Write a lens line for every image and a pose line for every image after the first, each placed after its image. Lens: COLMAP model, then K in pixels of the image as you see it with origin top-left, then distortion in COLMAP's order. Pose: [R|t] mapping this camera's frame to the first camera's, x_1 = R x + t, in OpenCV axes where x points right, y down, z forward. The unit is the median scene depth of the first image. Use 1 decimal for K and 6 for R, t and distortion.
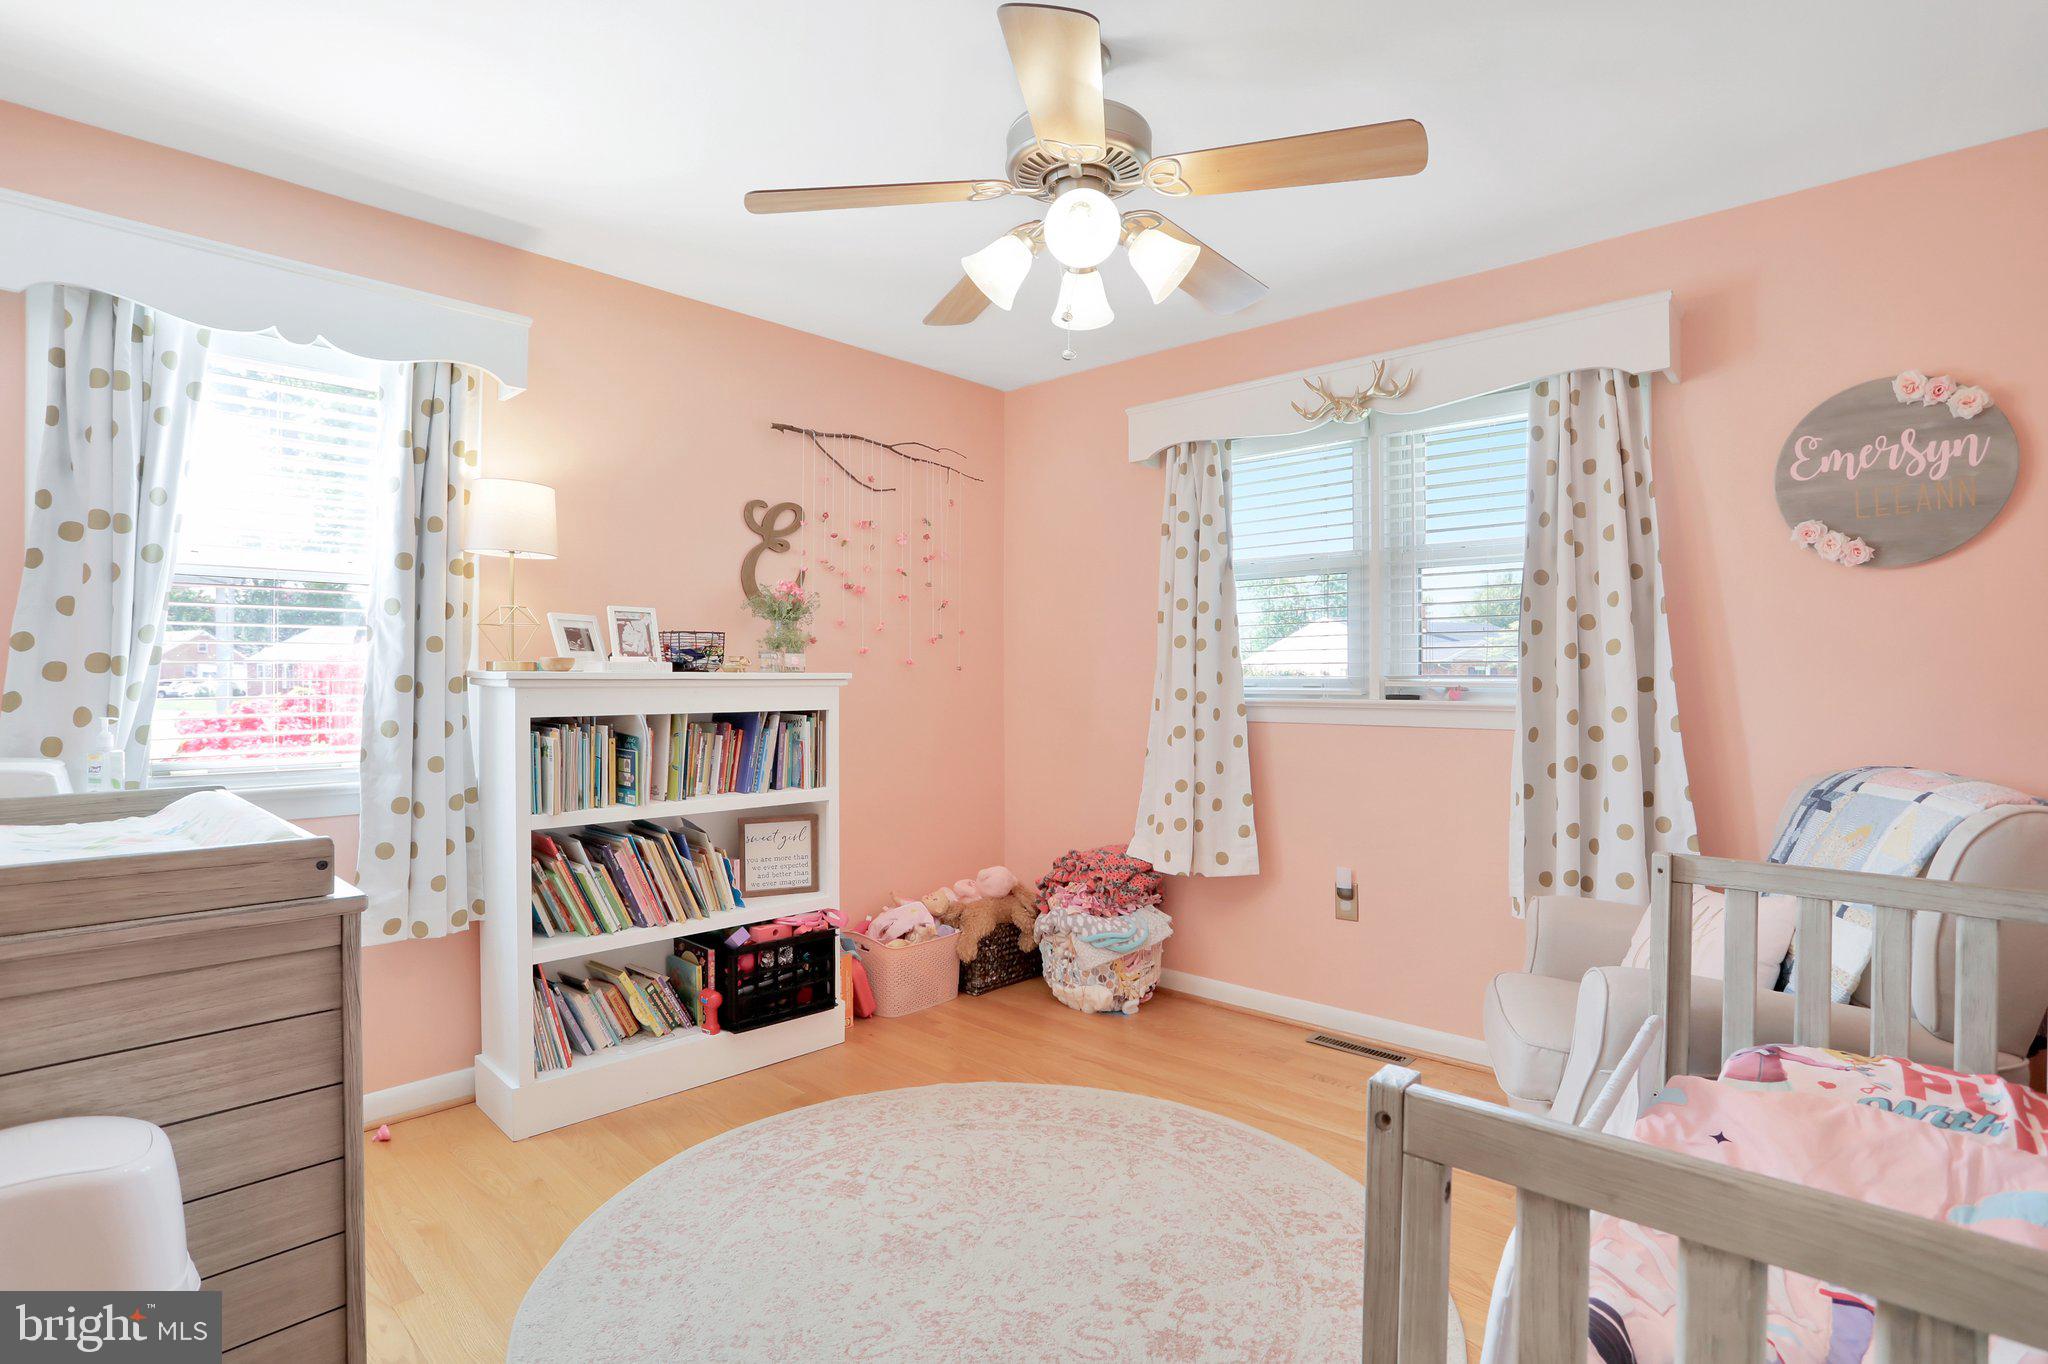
lens RADIAL K [[1036.7, 0, 1031.7], [0, 1036.7, 692.3], [0, 0, 1]] dist [-0.076694, 0.034827]
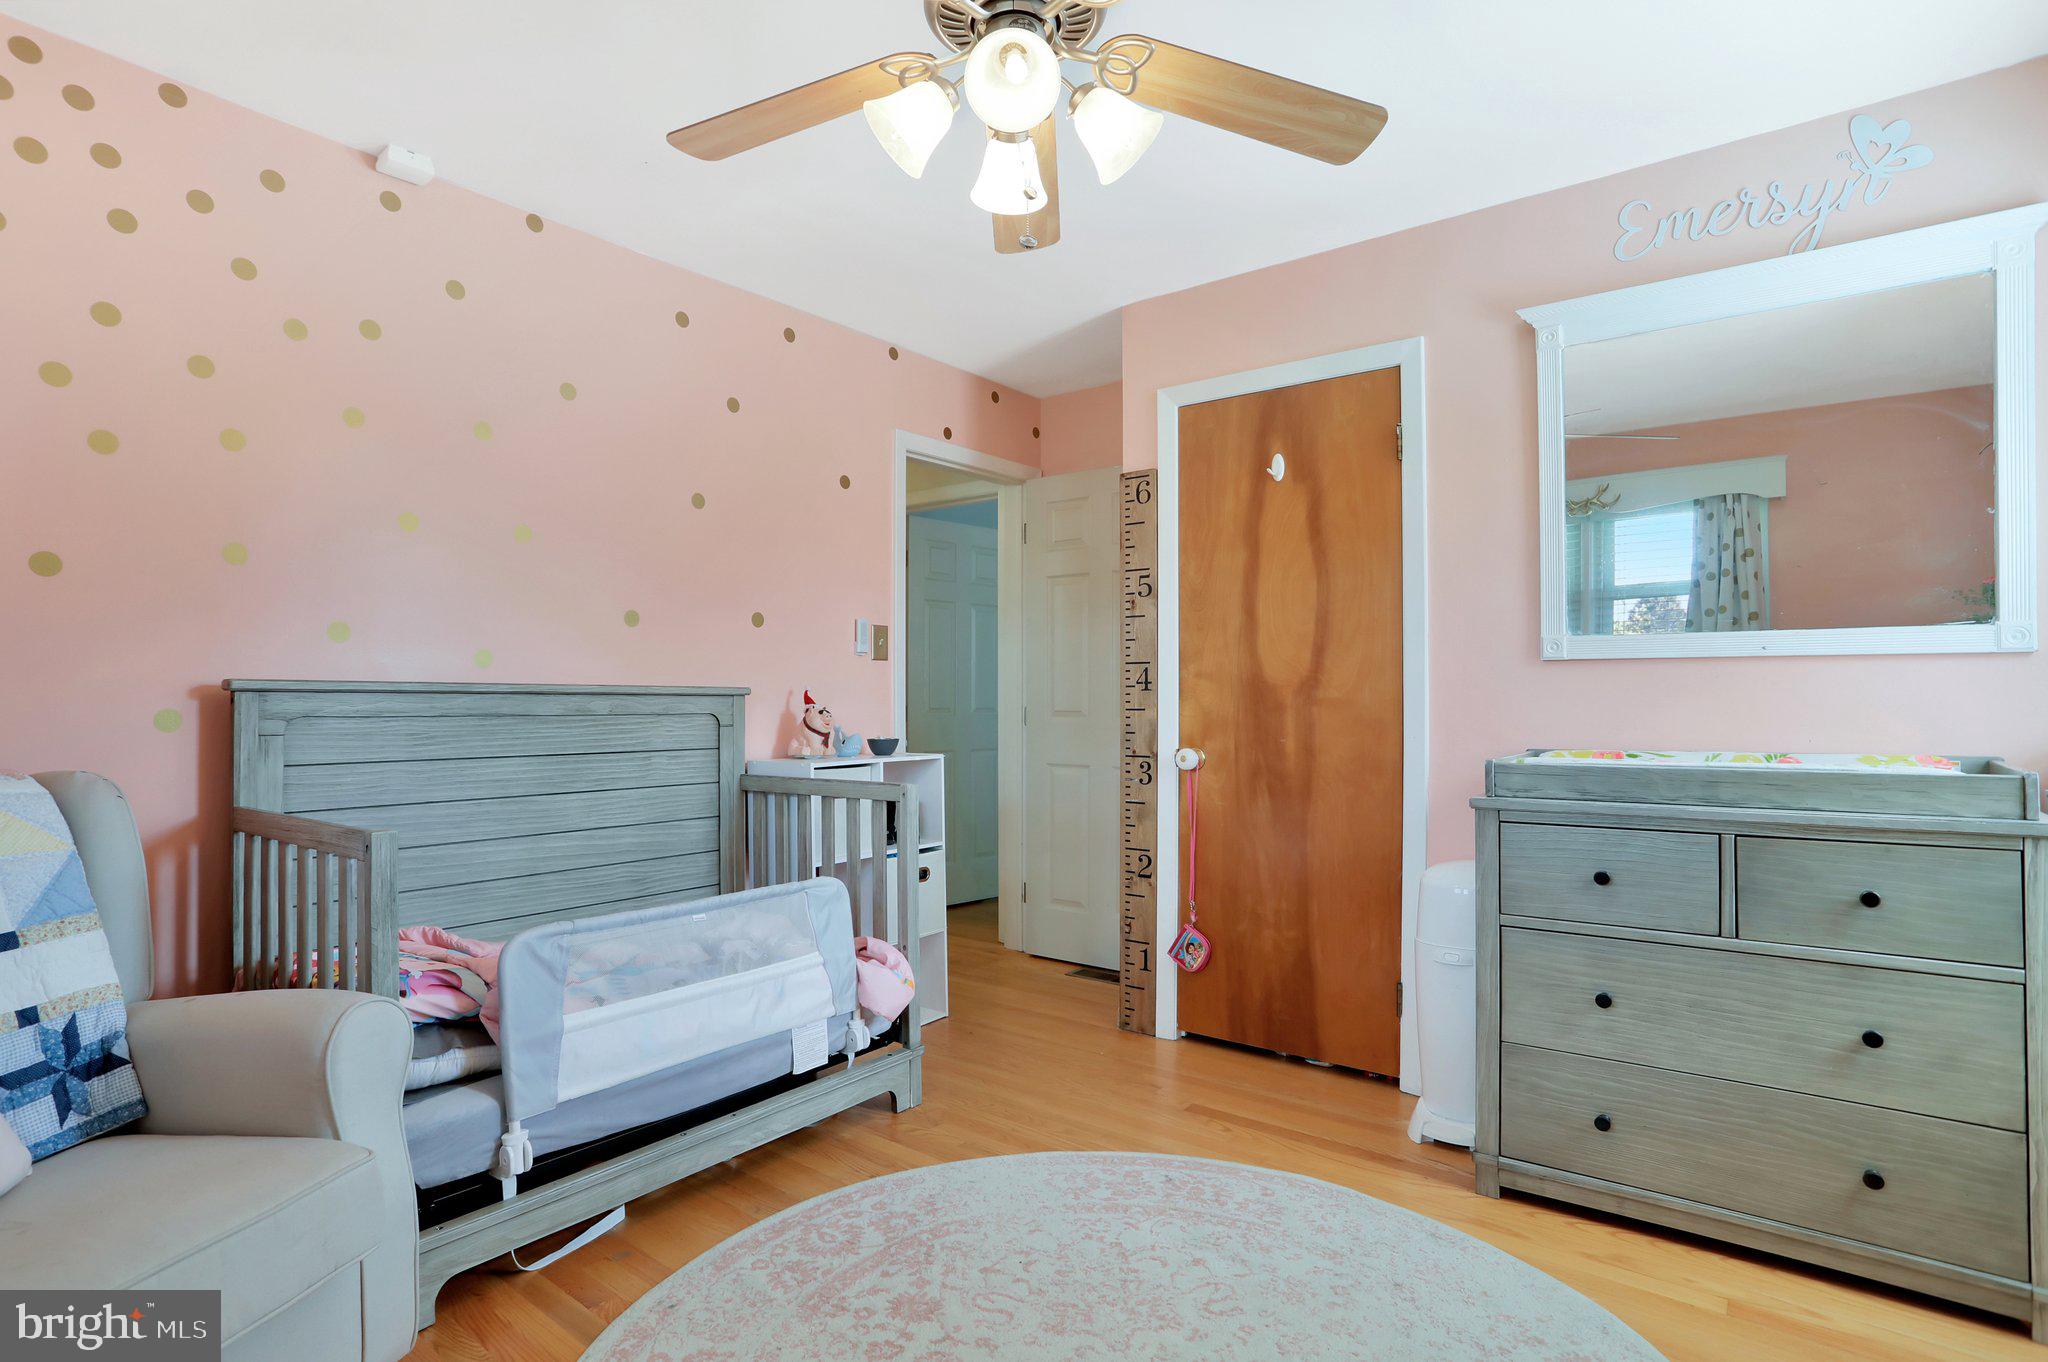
lens RADIAL K [[1007.1, 0, 1024.0], [0, 1007.1, 681.0], [0, 0, 1]] dist [-0.069454, 0.027832]
pose [[-0.997028, -0.001976, -0.077010, 0.069872], [-0.001717, 0.999993, -0.003426, 0.016242], [0.077016, -0.003284, -0.997024, 1.255489]]
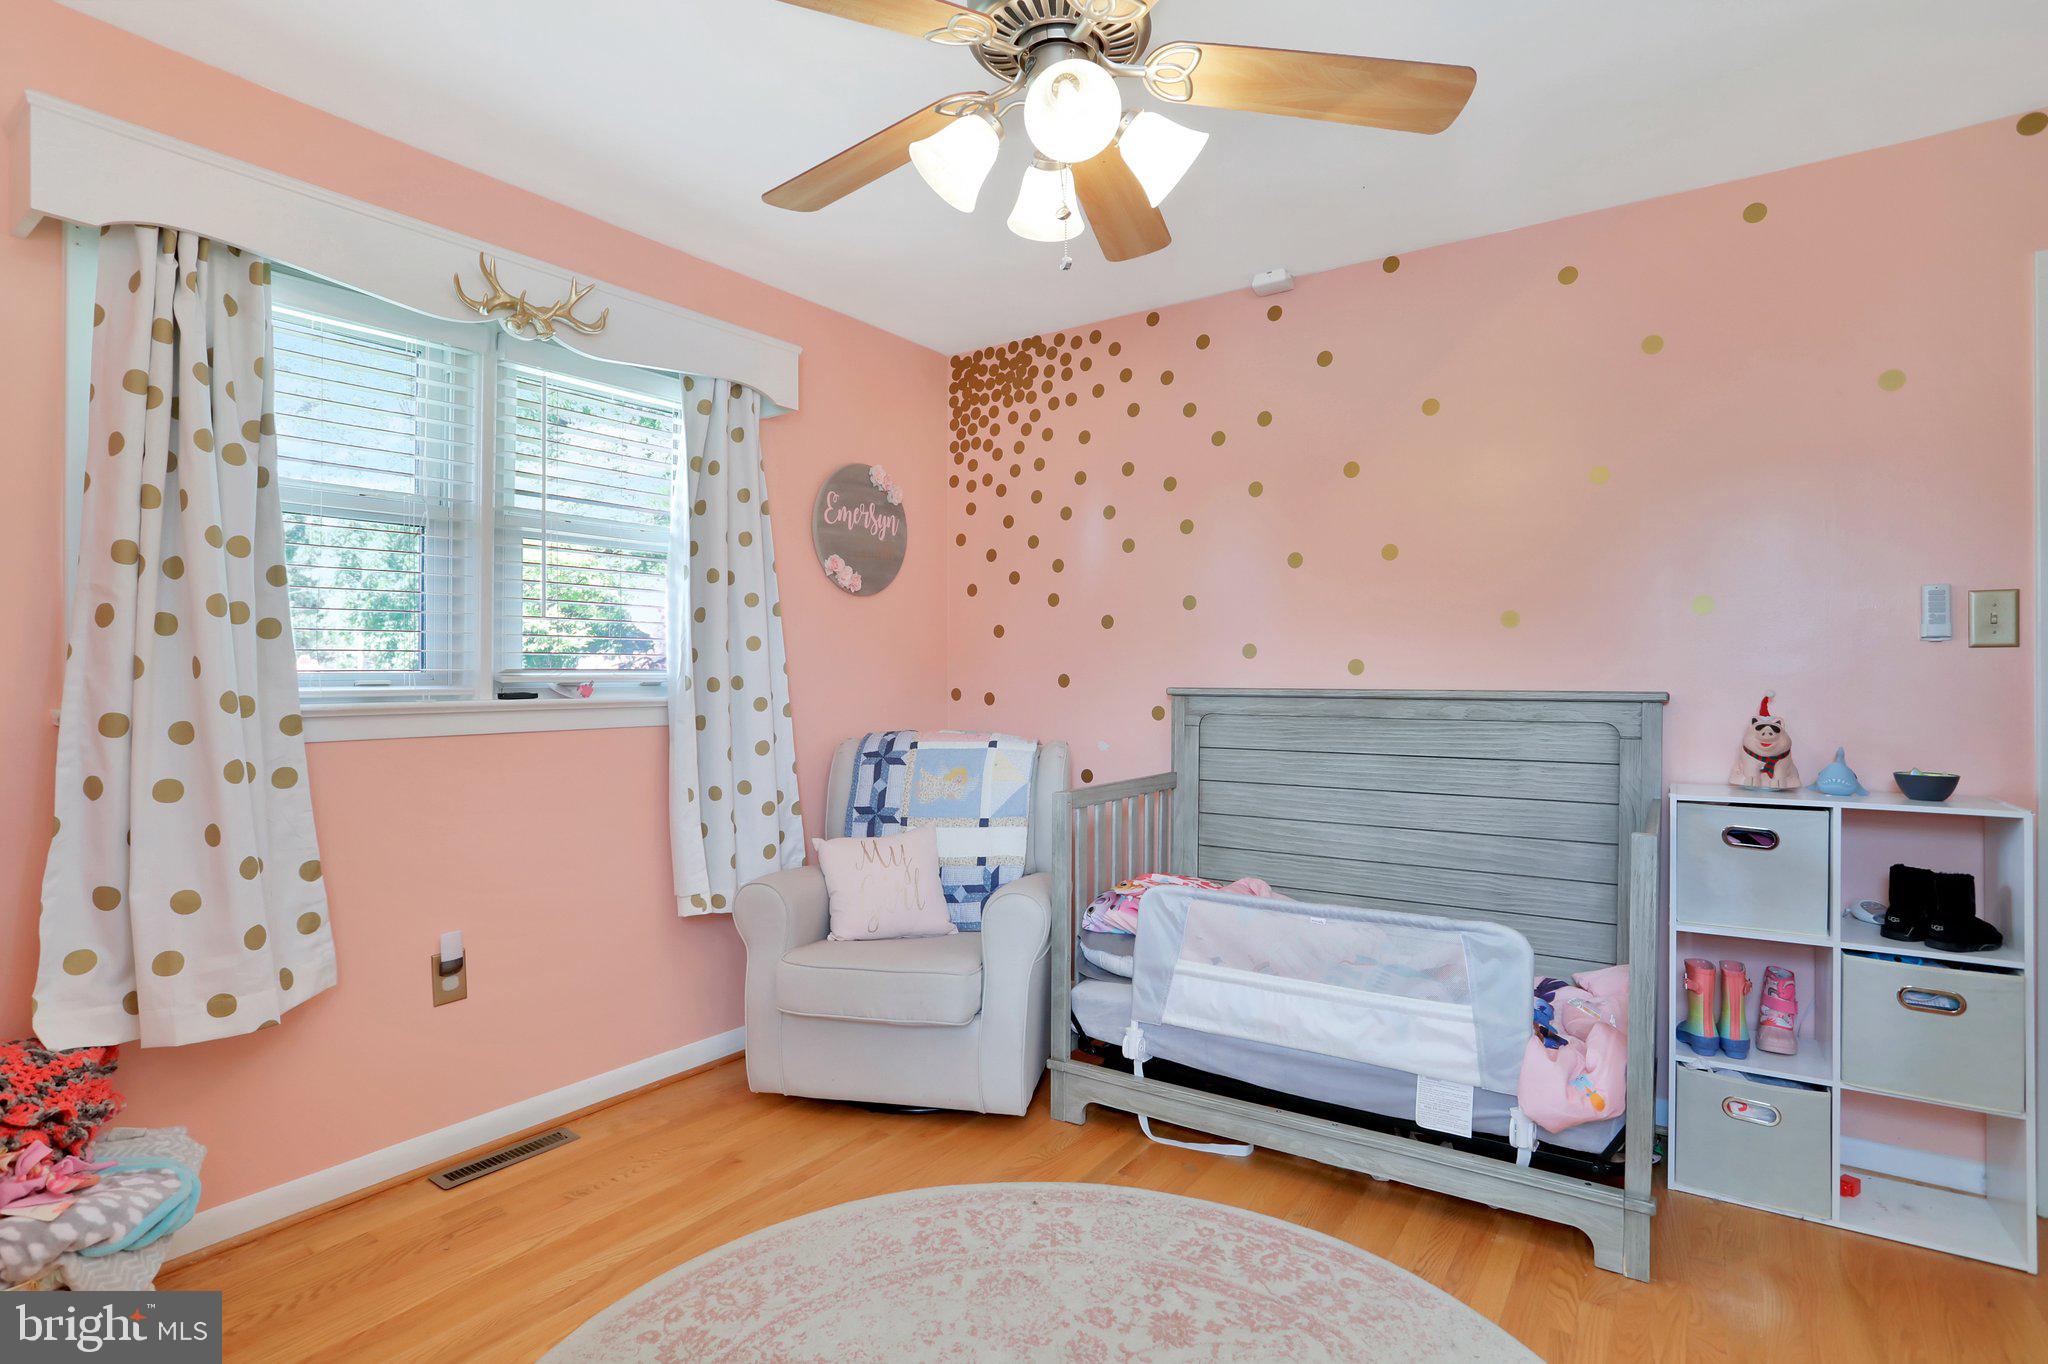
lens RADIAL K [[1005.7, 0, 1014.1], [0, 1005.7, 673.6], [0, 0, 1]] dist [-0.076078, 0.036747]
pose [[-0.129375, -0.001202, 0.991595, -0.510410], [0.016505, 0.999858, 0.003365, -0.009633], [-0.991458, 0.016802, -0.129337, 0.803910]]
